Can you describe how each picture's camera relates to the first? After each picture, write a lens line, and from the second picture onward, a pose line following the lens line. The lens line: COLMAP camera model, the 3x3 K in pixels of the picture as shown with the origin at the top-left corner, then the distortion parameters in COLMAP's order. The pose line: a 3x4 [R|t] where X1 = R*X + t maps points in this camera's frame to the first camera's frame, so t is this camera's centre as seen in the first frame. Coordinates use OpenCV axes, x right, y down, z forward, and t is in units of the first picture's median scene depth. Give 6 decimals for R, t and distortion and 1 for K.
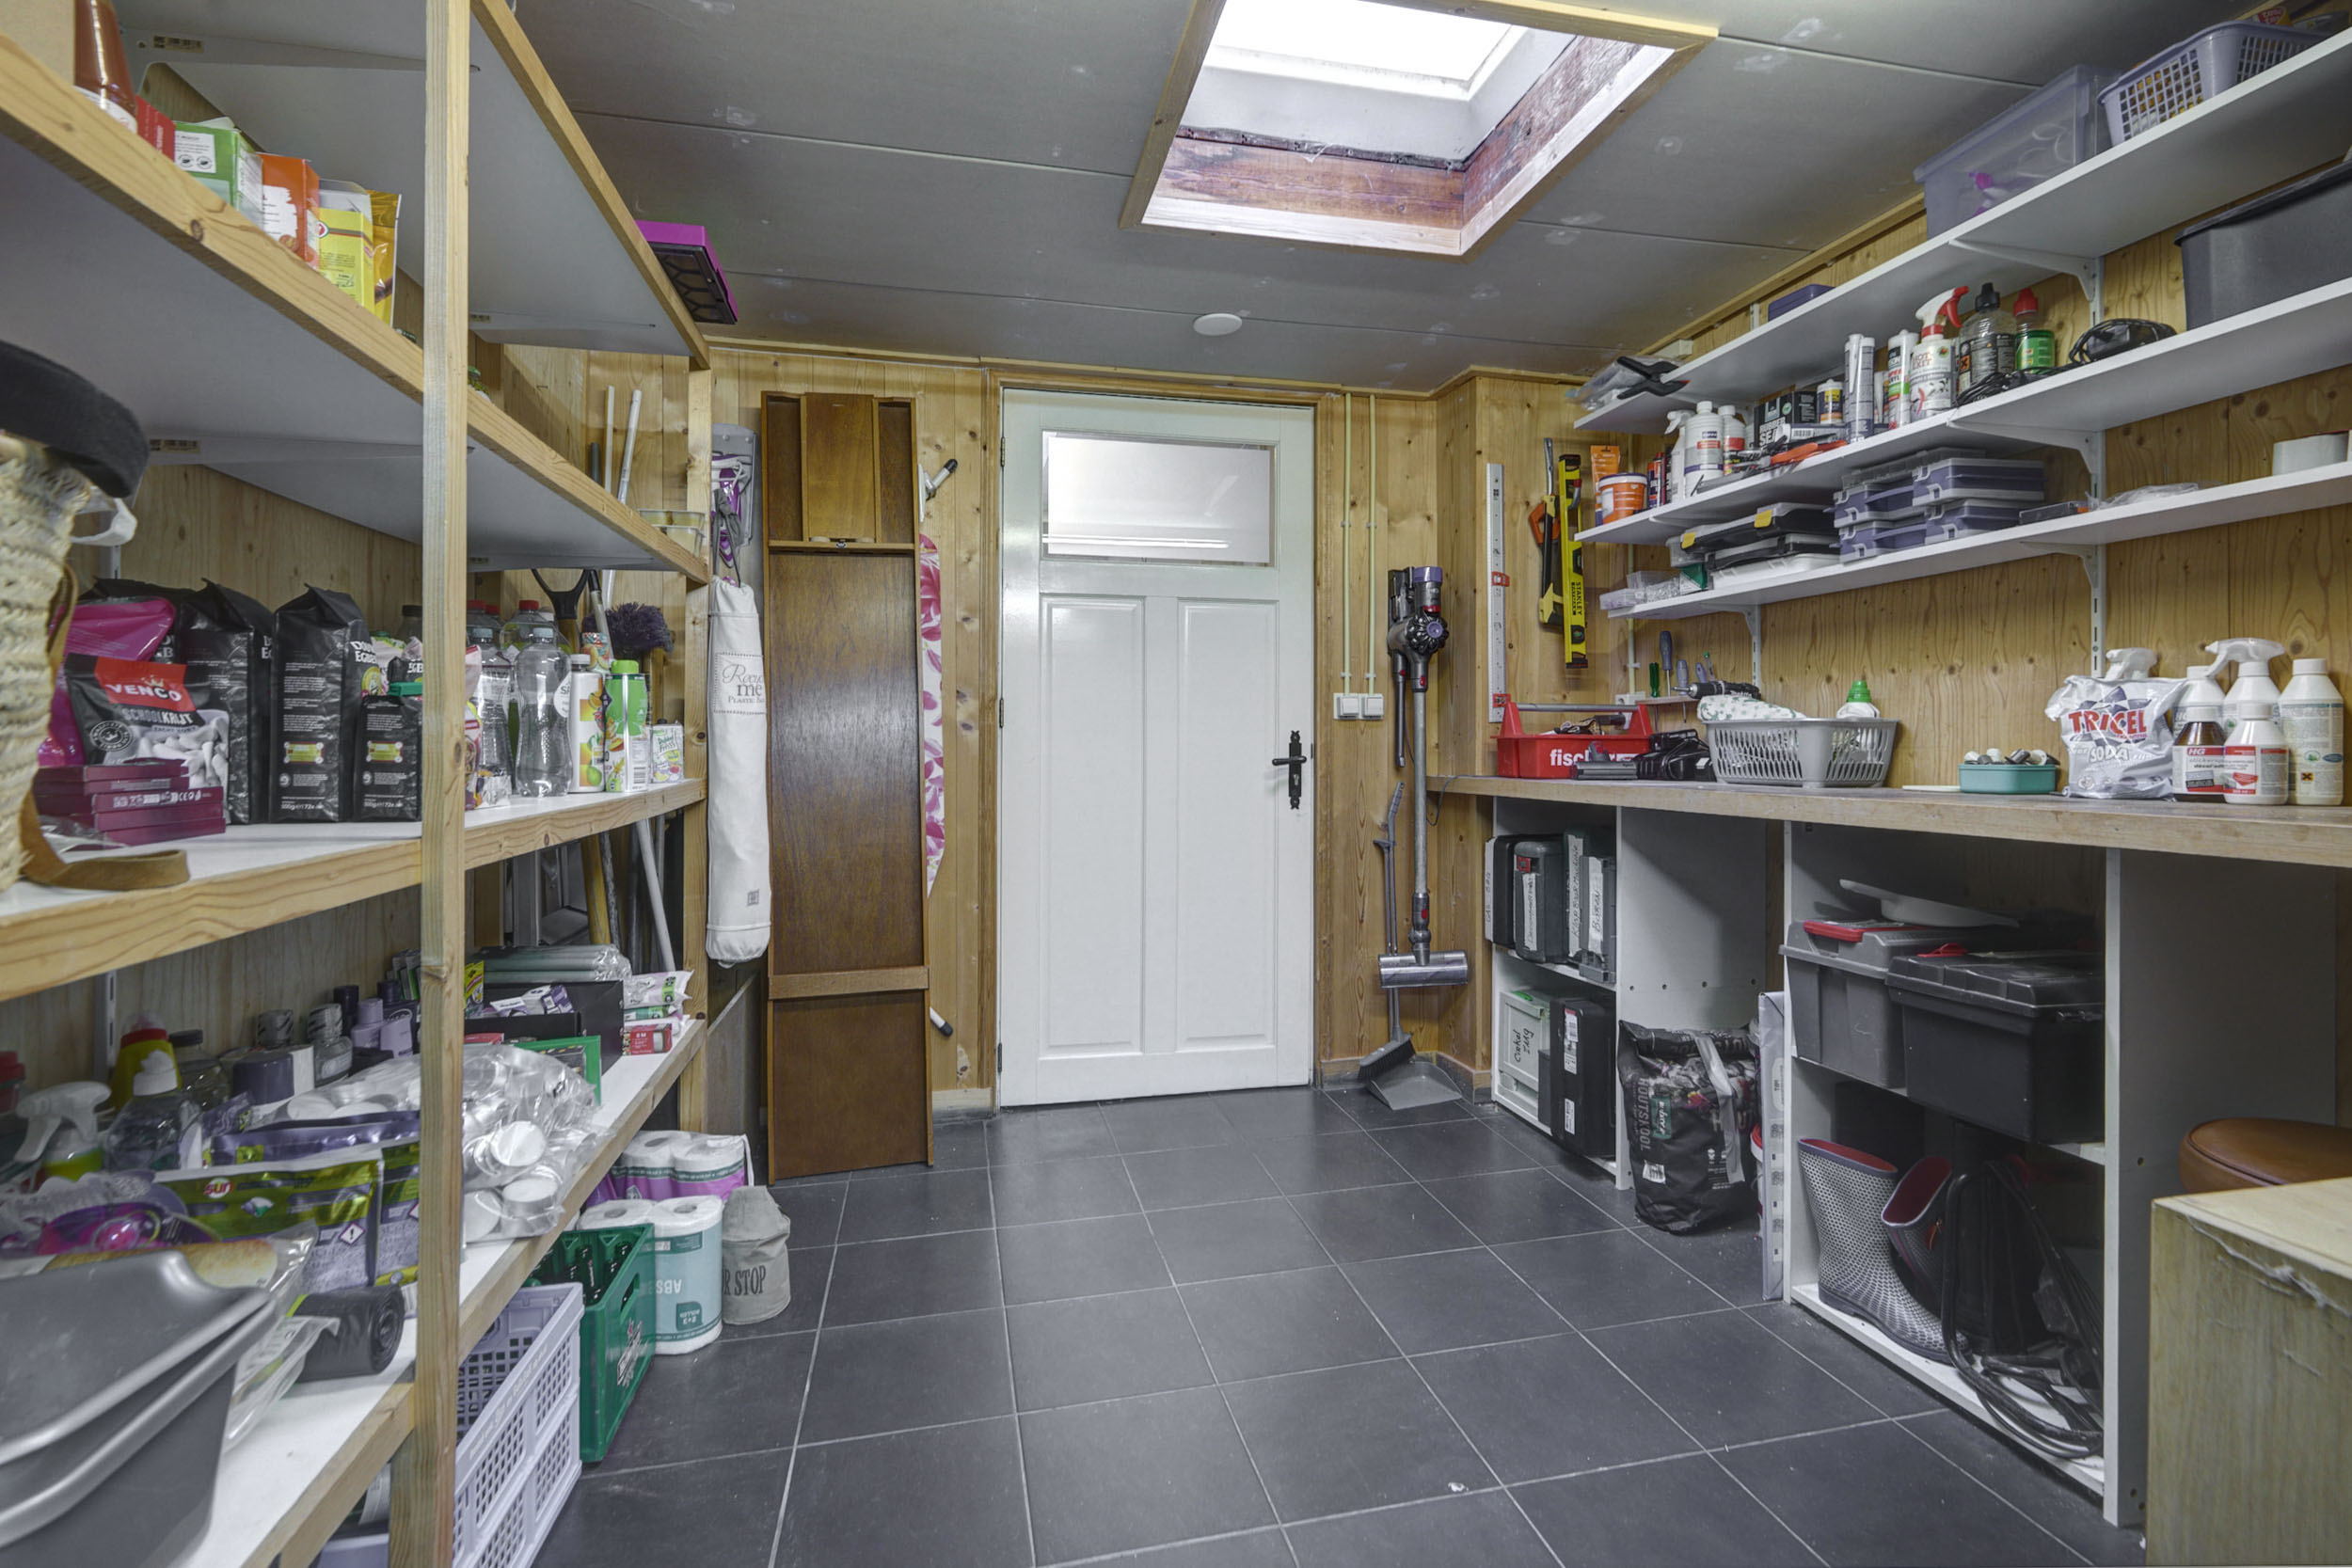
lens RADIAL K [[1096.3, 0, 1180.2], [0, 1096.3, 773.5], [0, 0, 1]] dist [0.002481, 0.000571]
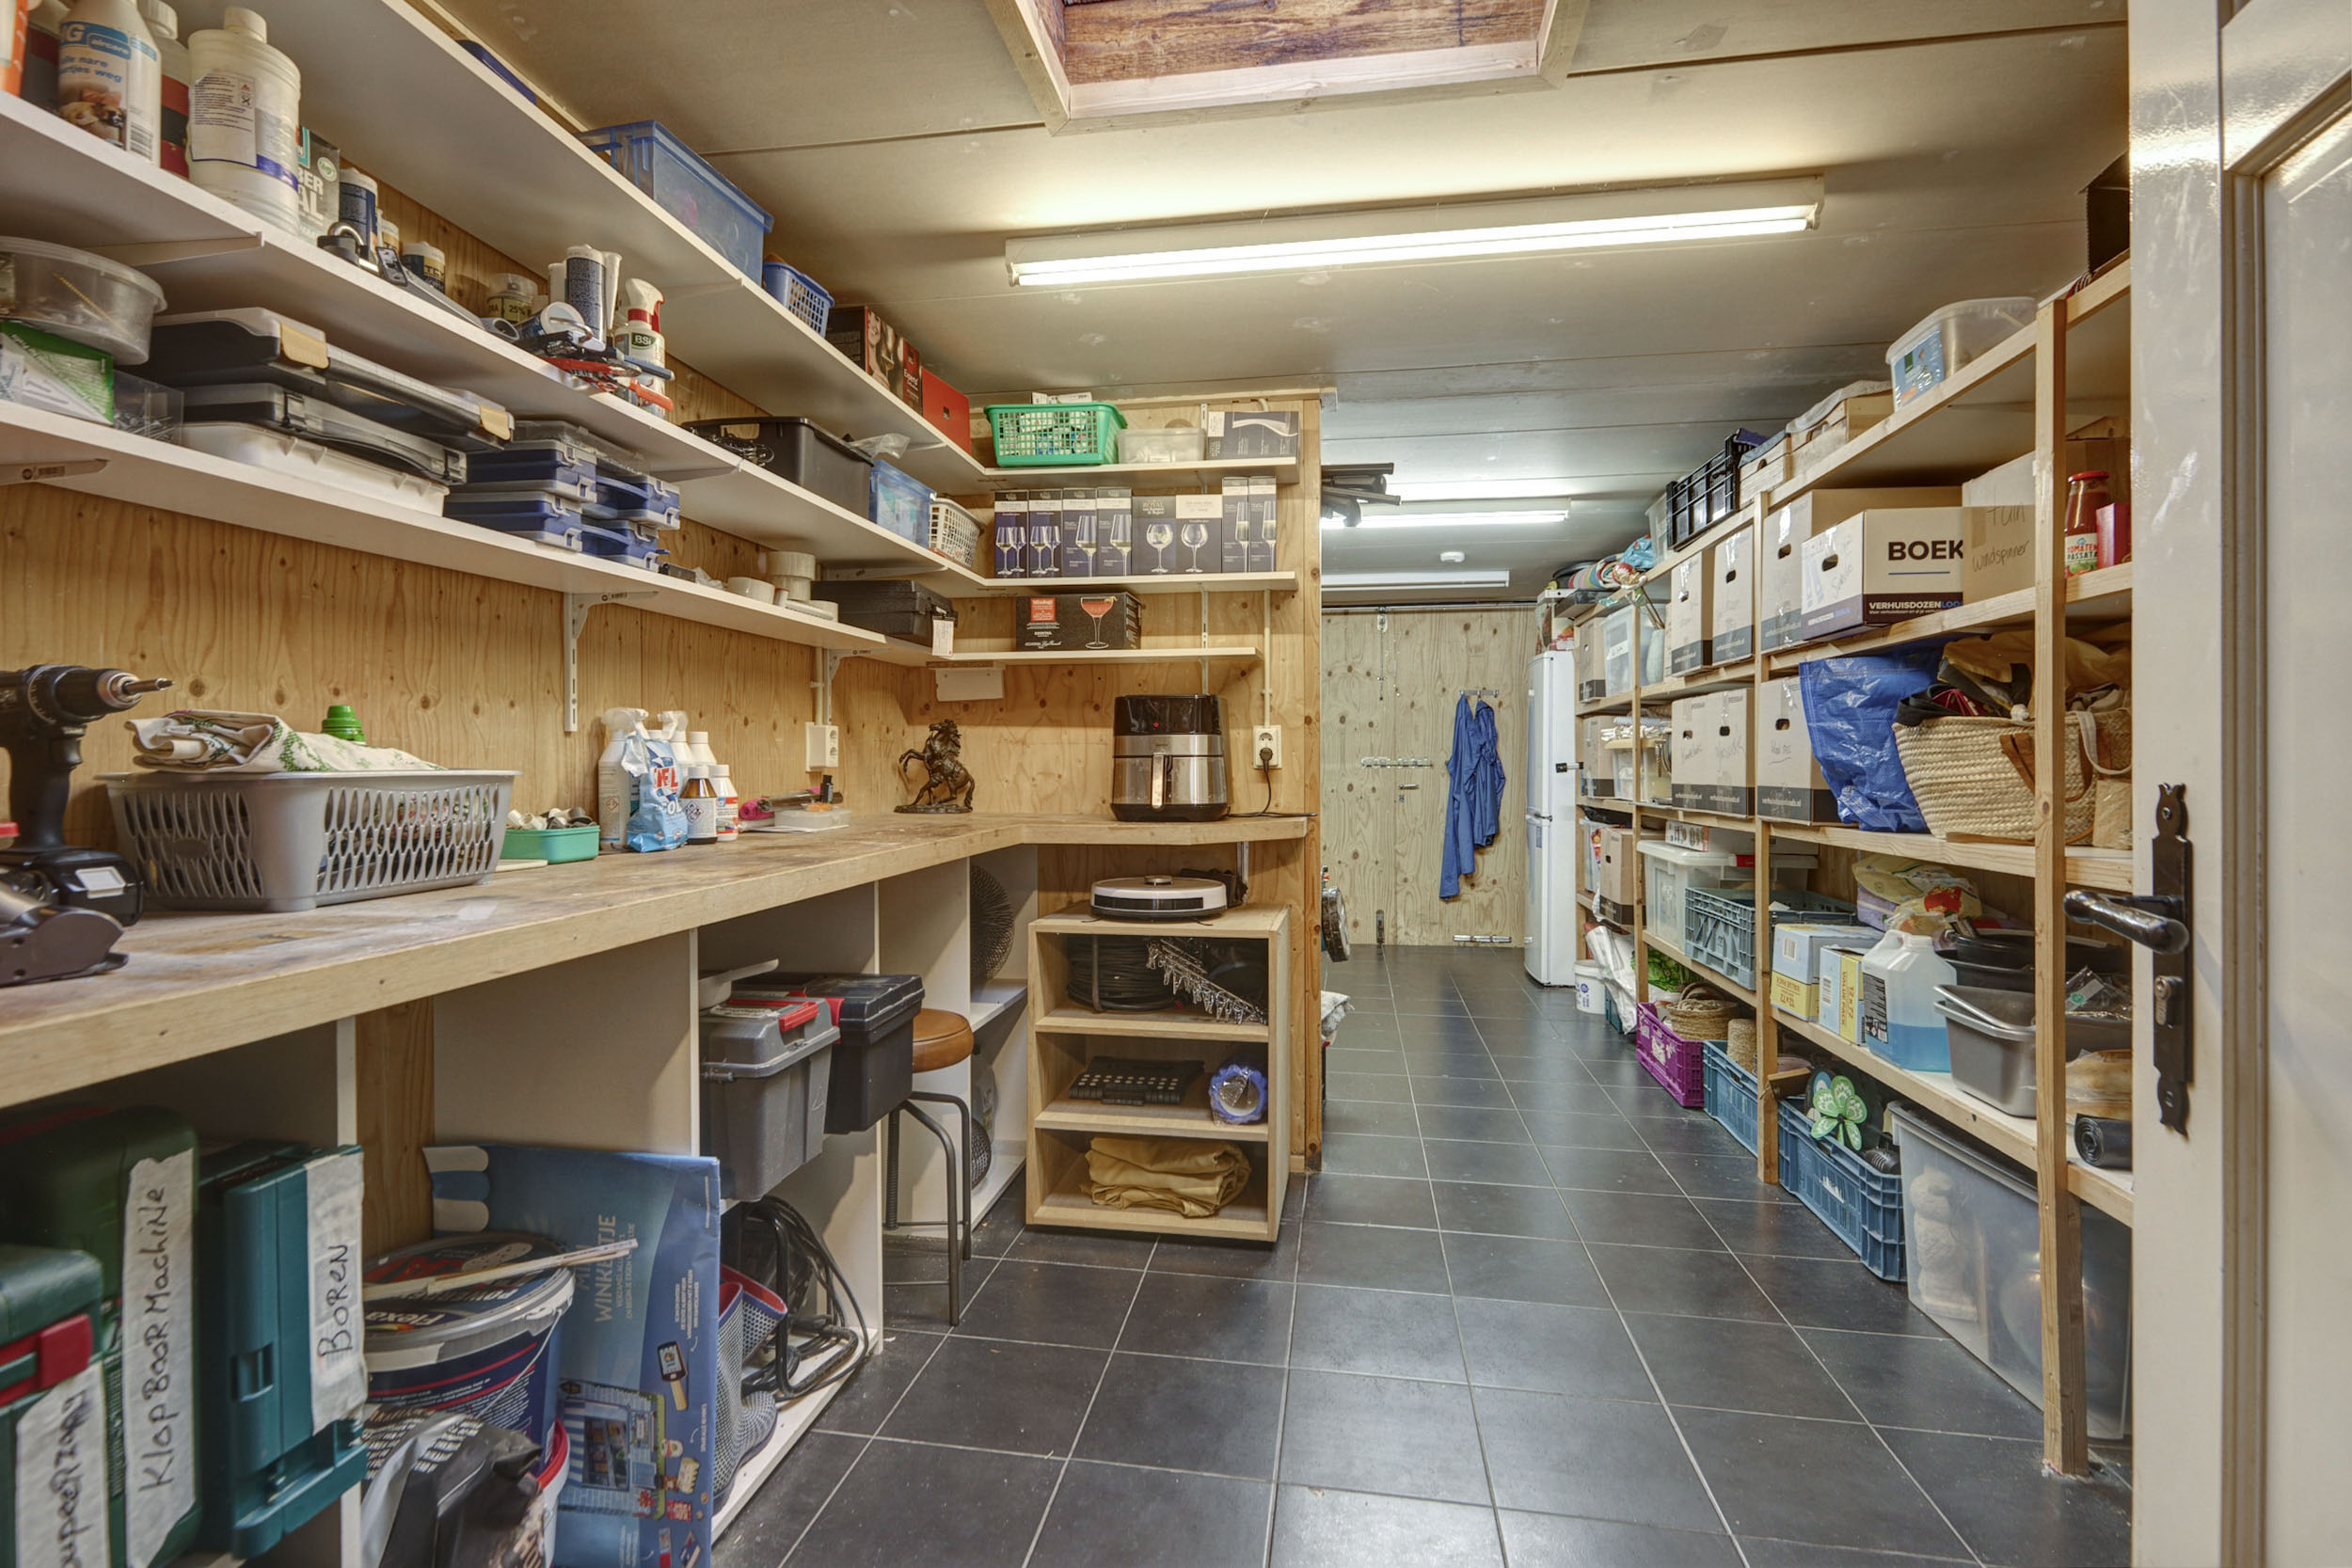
lens RADIAL K [[1095.0, 0, 1177.0], [0, 1095.0, 760.9], [0, 0, 1]] dist [0.001045, 0.000118]
pose [[-0.926344, 0.000279, 0.376679, -0.009738], [0.012346, 0.999485, 0.029620, -0.070314], [-0.376476, 0.032089, -0.925870, 1.438639]]
